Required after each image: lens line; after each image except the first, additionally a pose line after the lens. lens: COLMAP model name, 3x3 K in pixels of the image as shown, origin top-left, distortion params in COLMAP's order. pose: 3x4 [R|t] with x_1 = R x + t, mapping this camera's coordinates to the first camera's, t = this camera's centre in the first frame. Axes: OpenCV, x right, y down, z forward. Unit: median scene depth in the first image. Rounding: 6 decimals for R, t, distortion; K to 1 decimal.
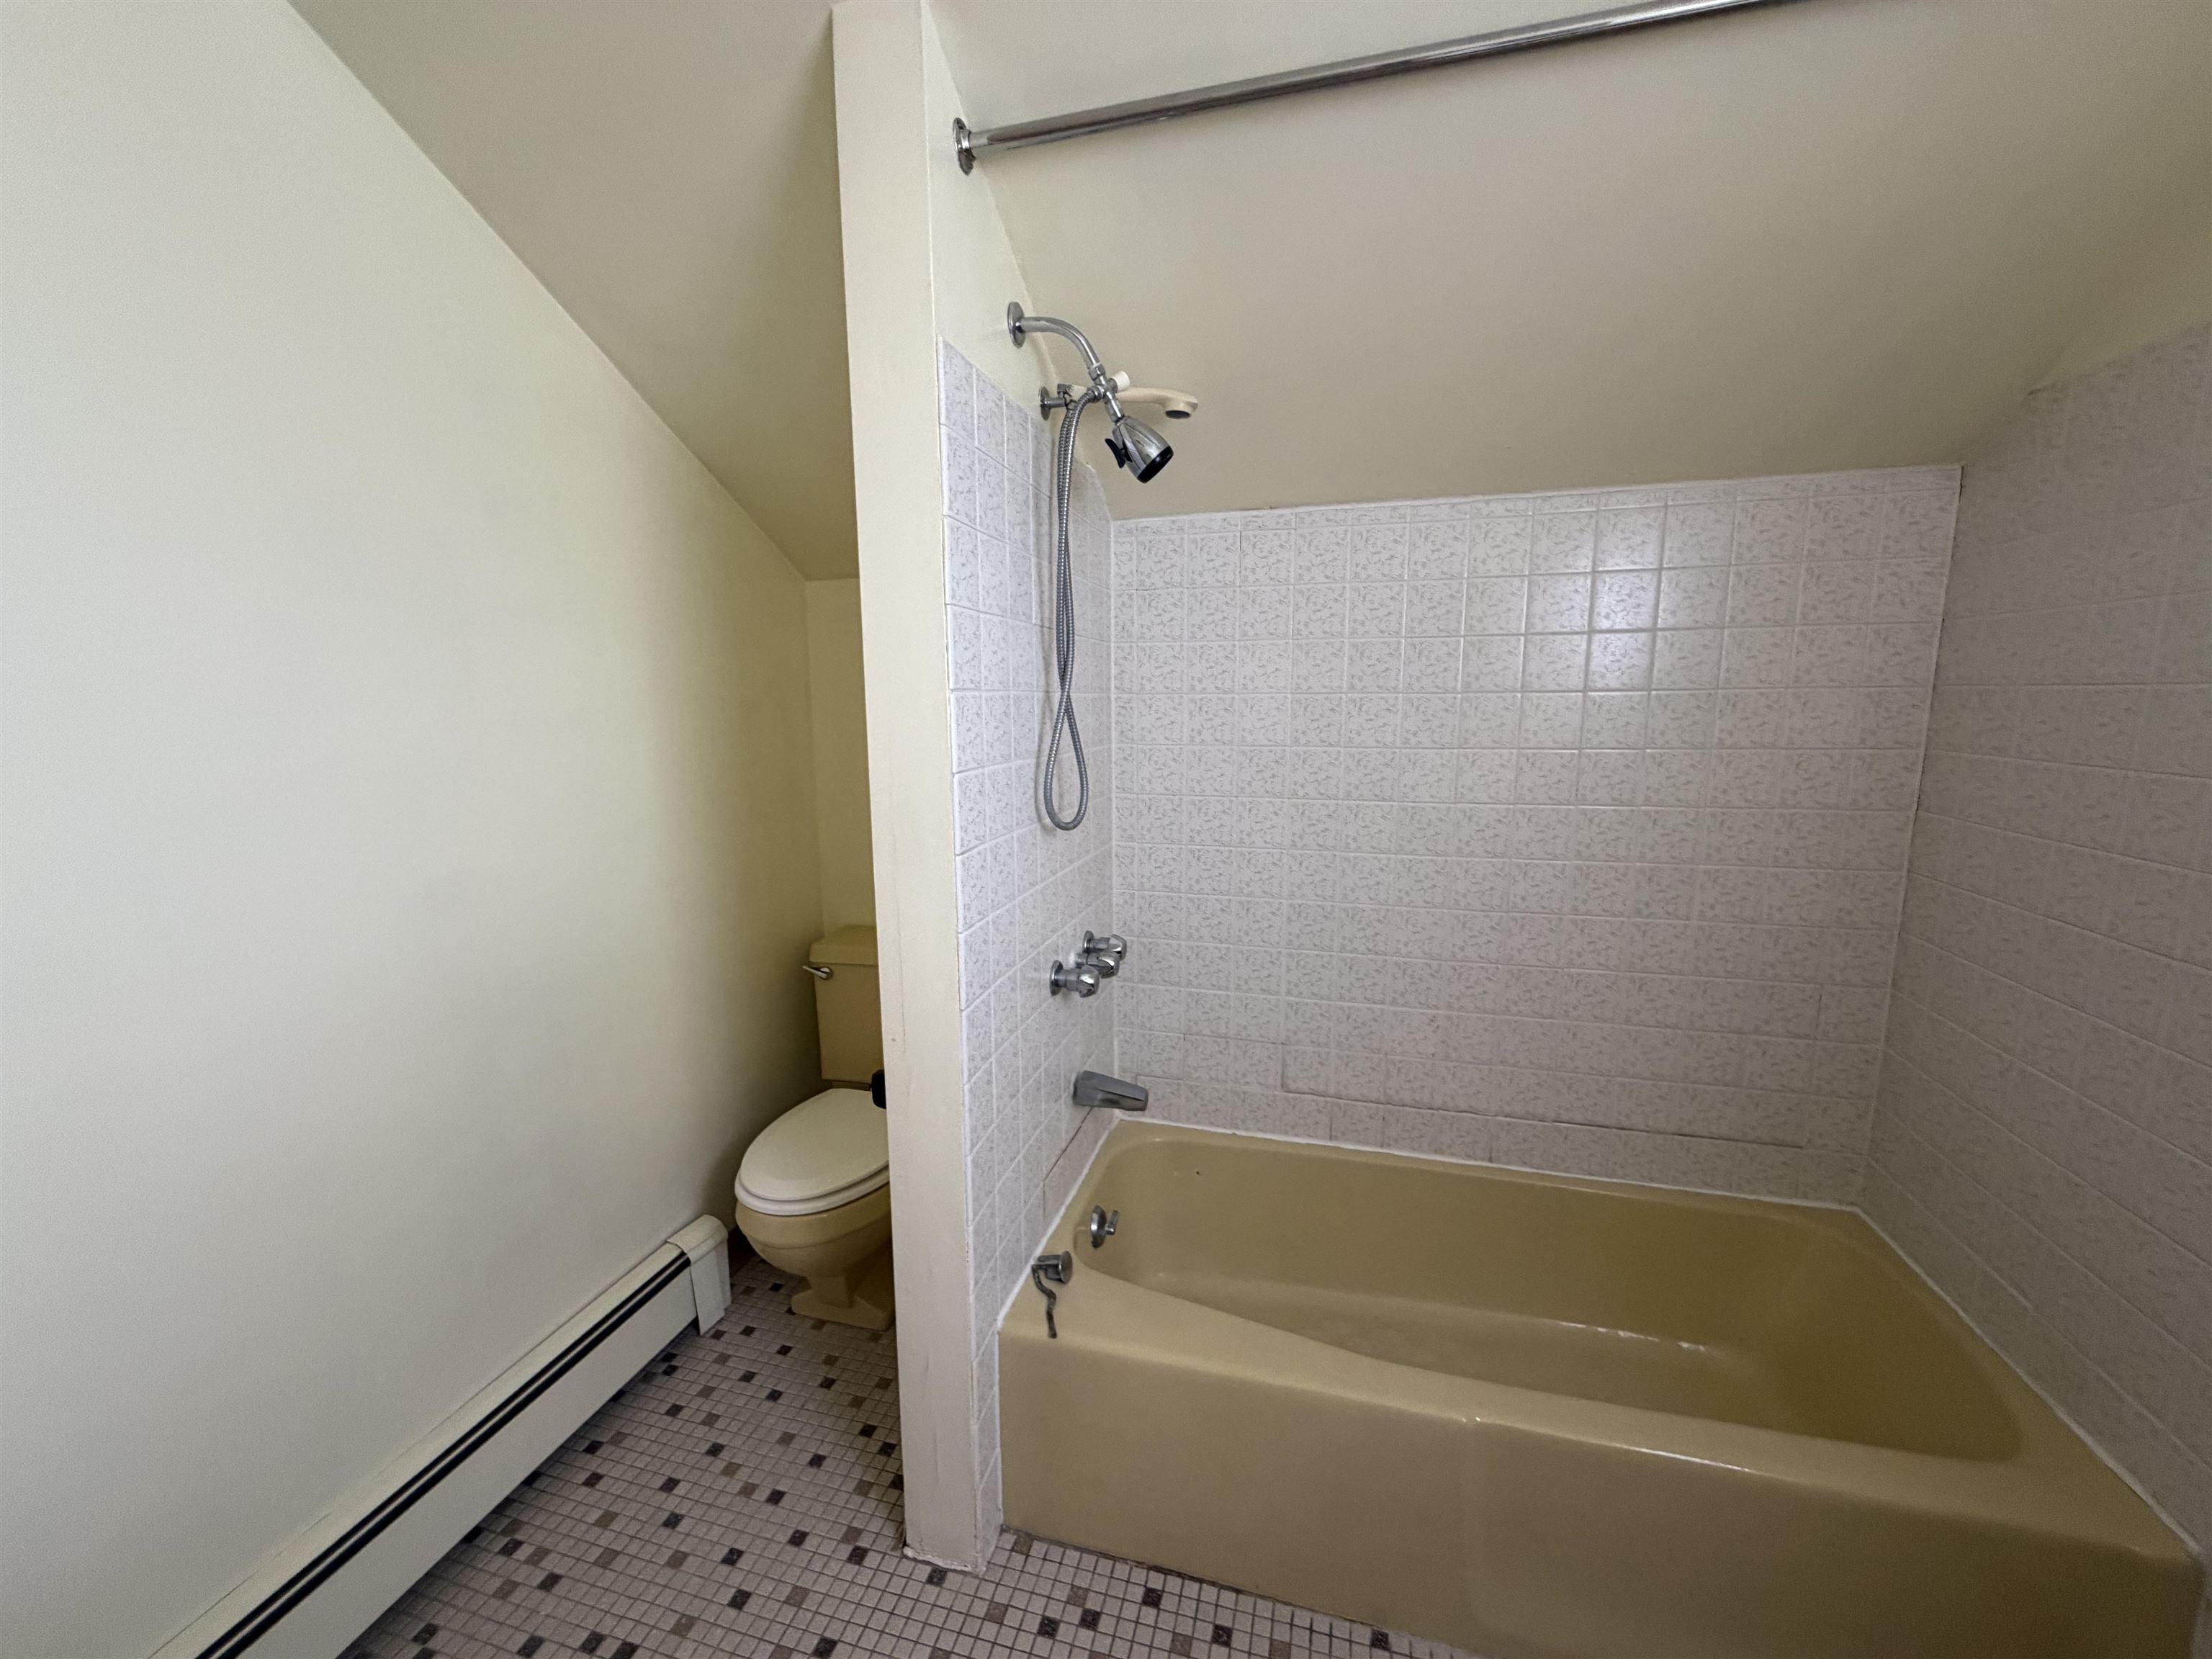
lens RADIAL K [[888.2, 0, 1104.9], [0, 888.2, 834.8], [0, 0, 1]] dist [0.000923, -0.000873]
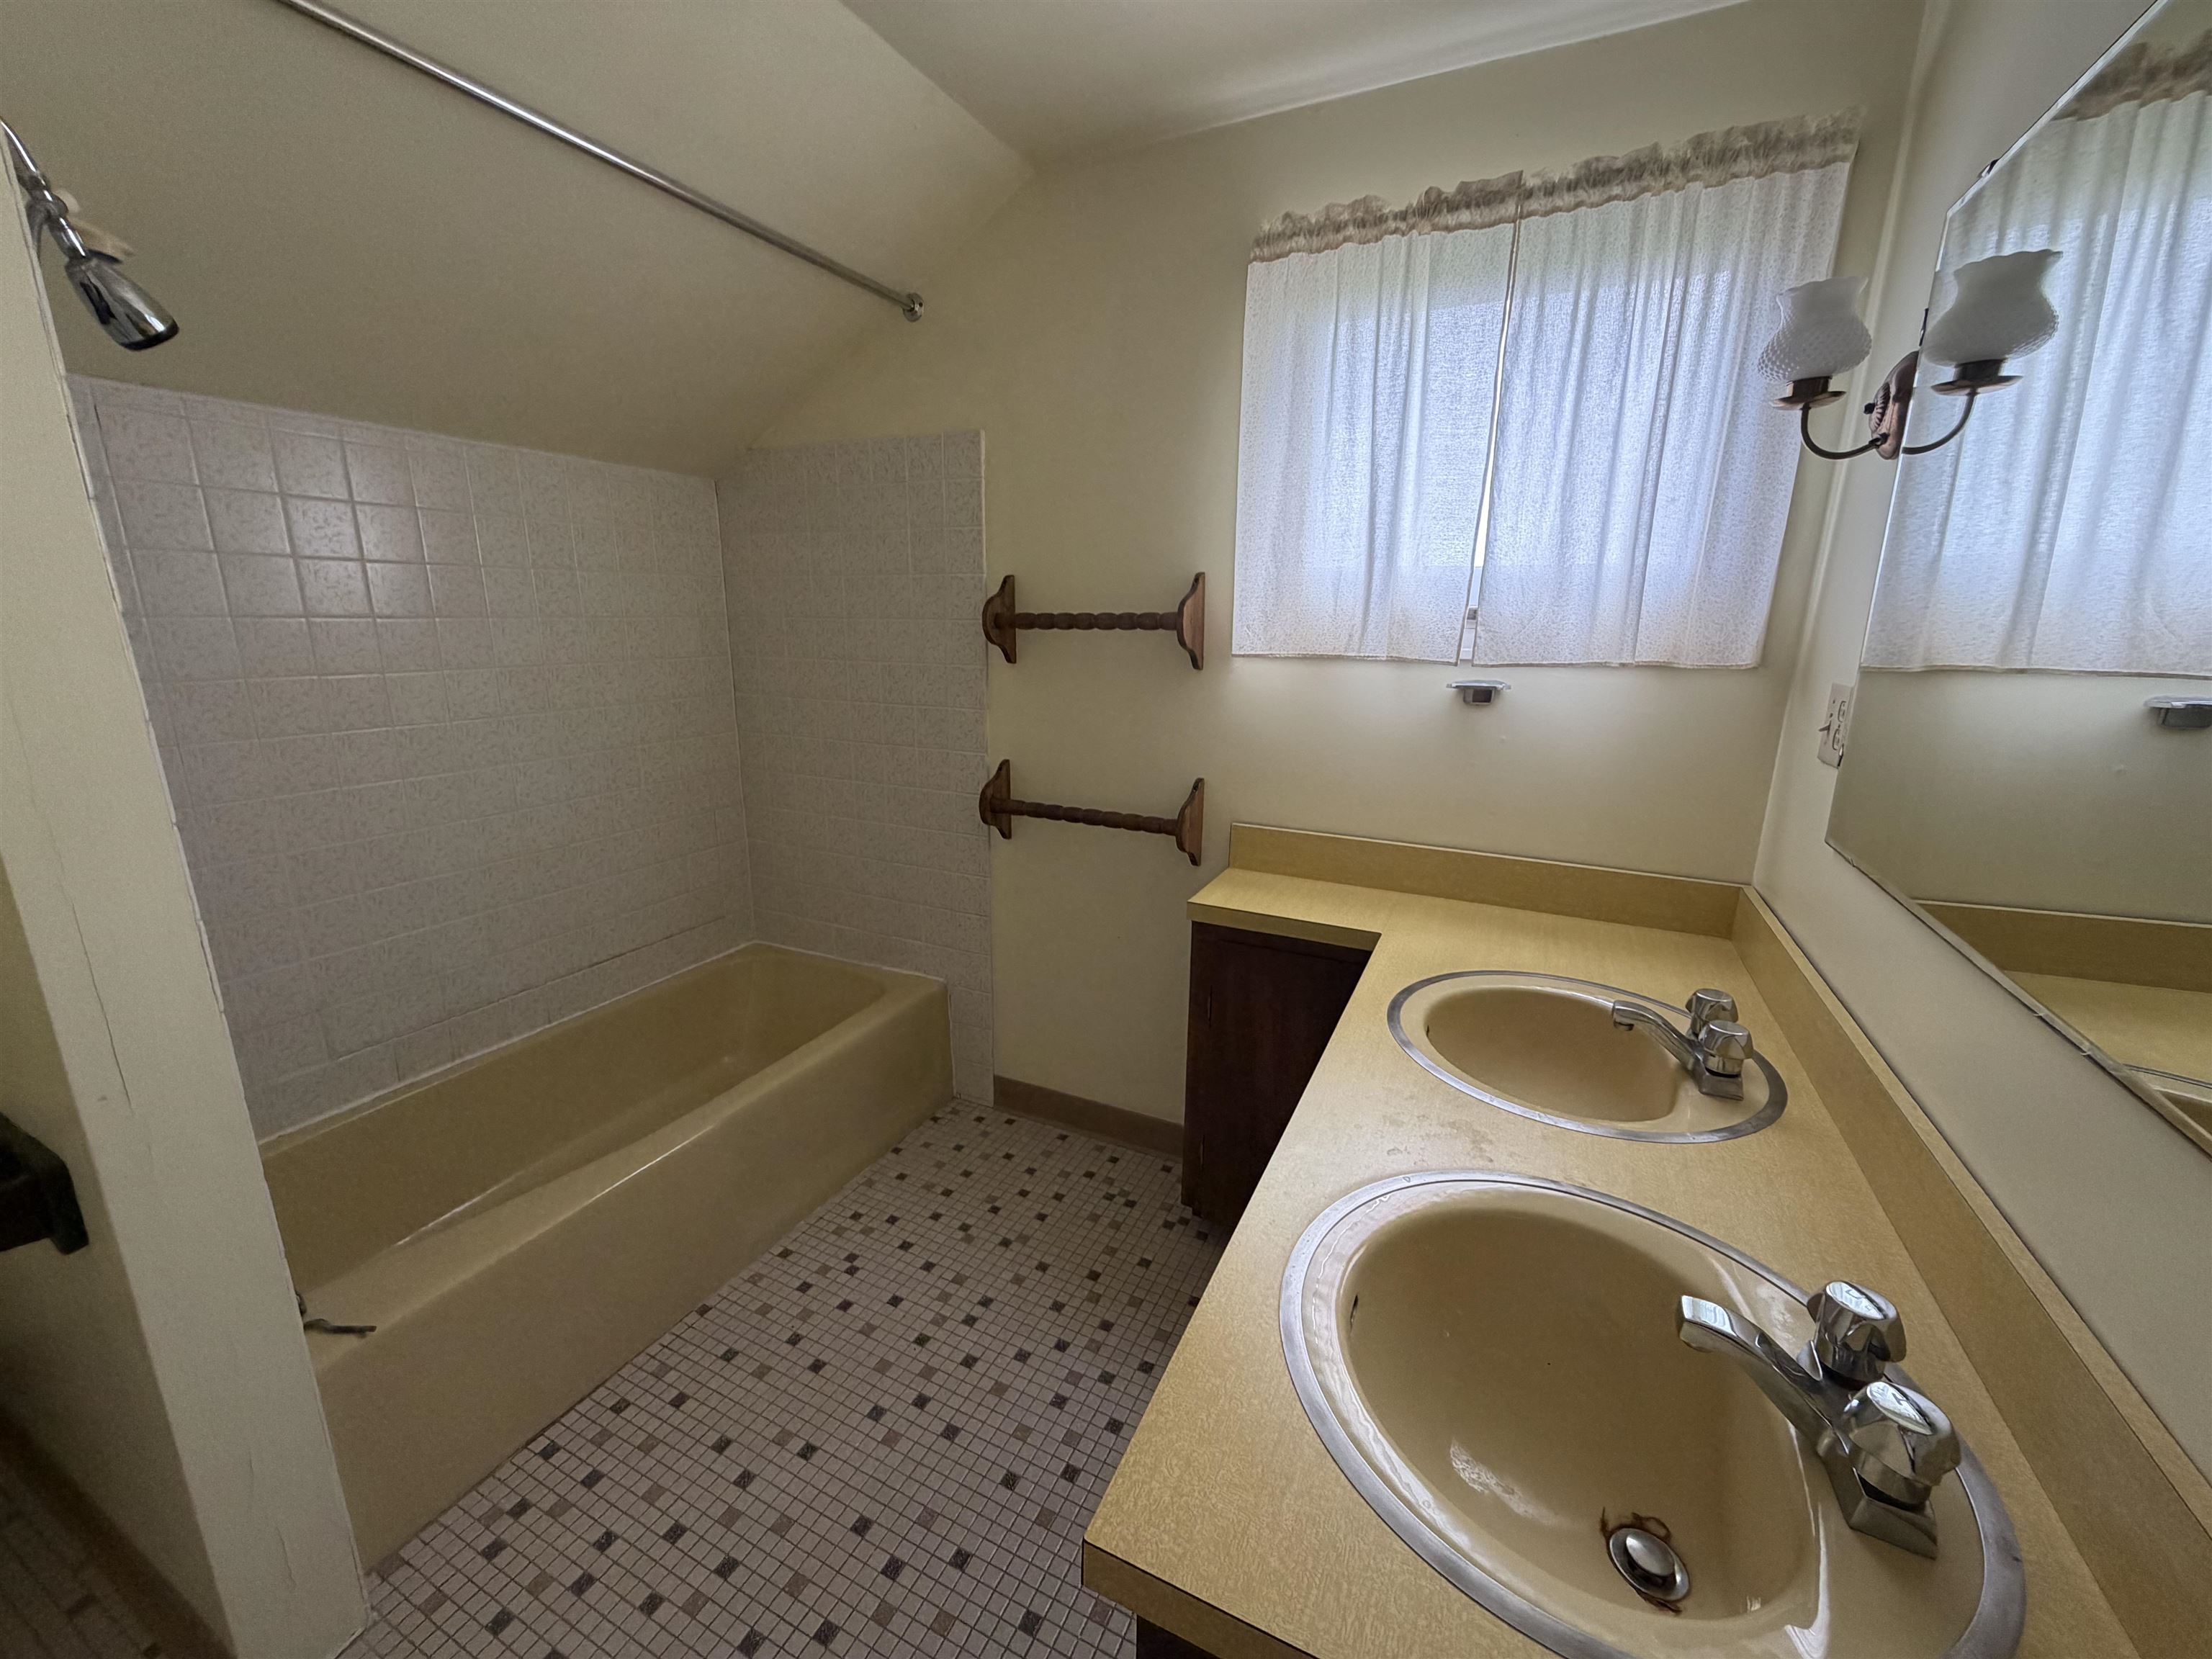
lens RADIAL K [[888.2, 0, 1101.4], [0, 888.2, 834.6], [0, 0, 1]] dist [0.000923, -0.000873]
pose [[0.169131, -0.217281, 0.961345, -0.665382], [0.150567, 0.969644, 0.192668, 0.009693], [-0.974025, 0.112161, 0.196712, 0.031043]]
